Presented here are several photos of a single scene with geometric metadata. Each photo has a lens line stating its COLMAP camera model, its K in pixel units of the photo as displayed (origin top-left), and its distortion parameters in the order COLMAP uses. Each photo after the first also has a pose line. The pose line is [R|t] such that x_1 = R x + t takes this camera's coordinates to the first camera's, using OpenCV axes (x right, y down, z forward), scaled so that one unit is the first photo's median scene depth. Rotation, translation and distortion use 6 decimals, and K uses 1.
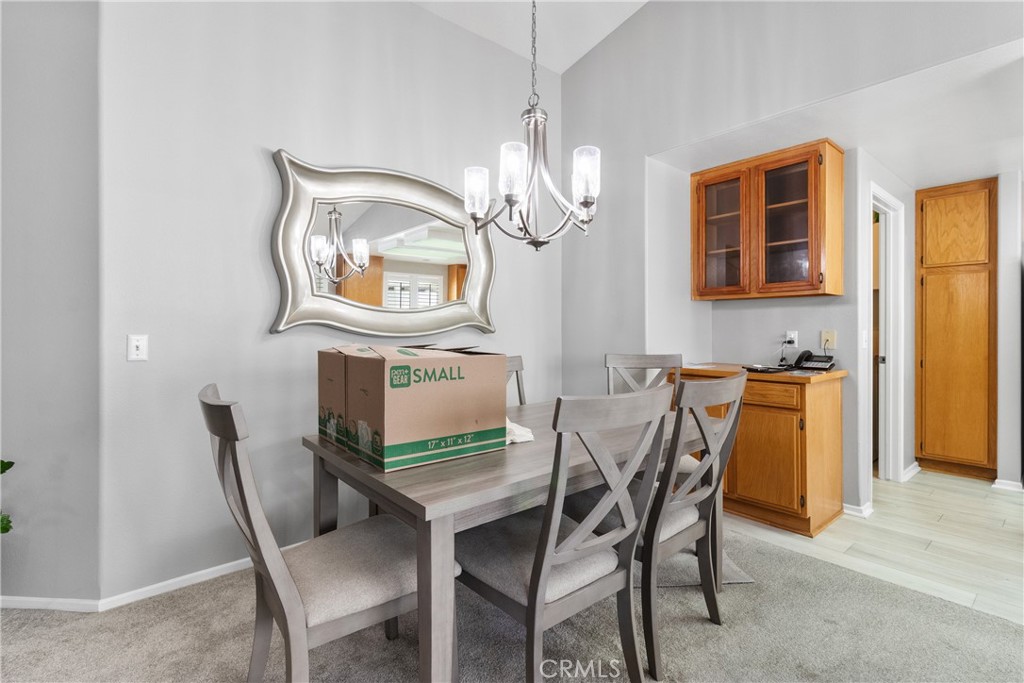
lens RADIAL K [[485.1, 0, 512.0], [0, 485.1, 329.1], [0, 0, 1]] dist [0.000302, 0.002724]
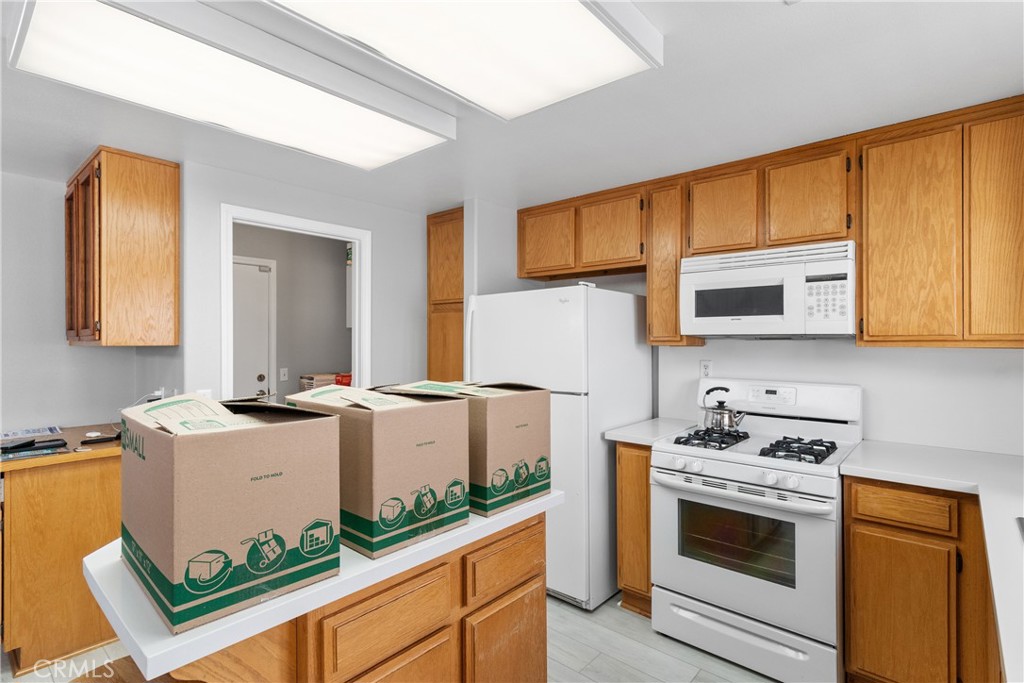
lens RADIAL K [[485.1, 0, 530.9], [0, 485.1, 338.1], [0, 0, 1]] dist [0.000302, 0.002724]
pose [[0.980617, -0.003128, 0.195909, 0.889891], [0.003651, 0.999991, -0.002304, -0.065068], [-0.195900, 0.002975, 0.980619, 0.113718]]
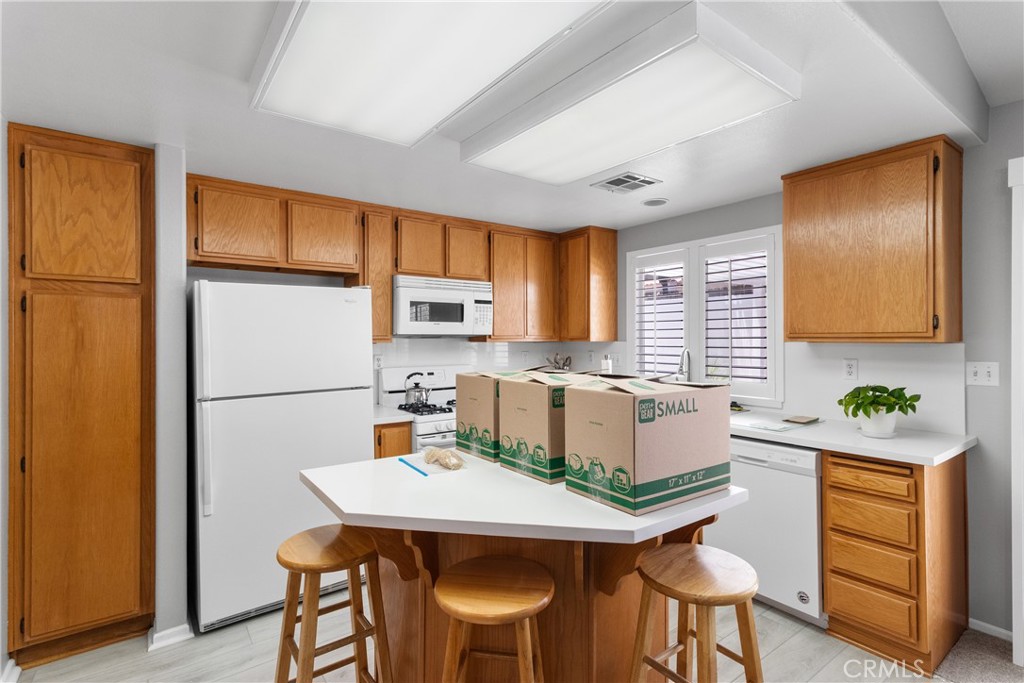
lens RADIAL K [[485.1, 0, 513.7], [0, 485.1, 338.3], [0, 0, 1]] dist [0.000302, 0.002724]
pose [[0.057978, -0.002651, 0.998314, 0.378753], [0.002609, 0.999993, 0.002504, -0.064921], [-0.998314, 0.002459, 0.057984, 0.475749]]
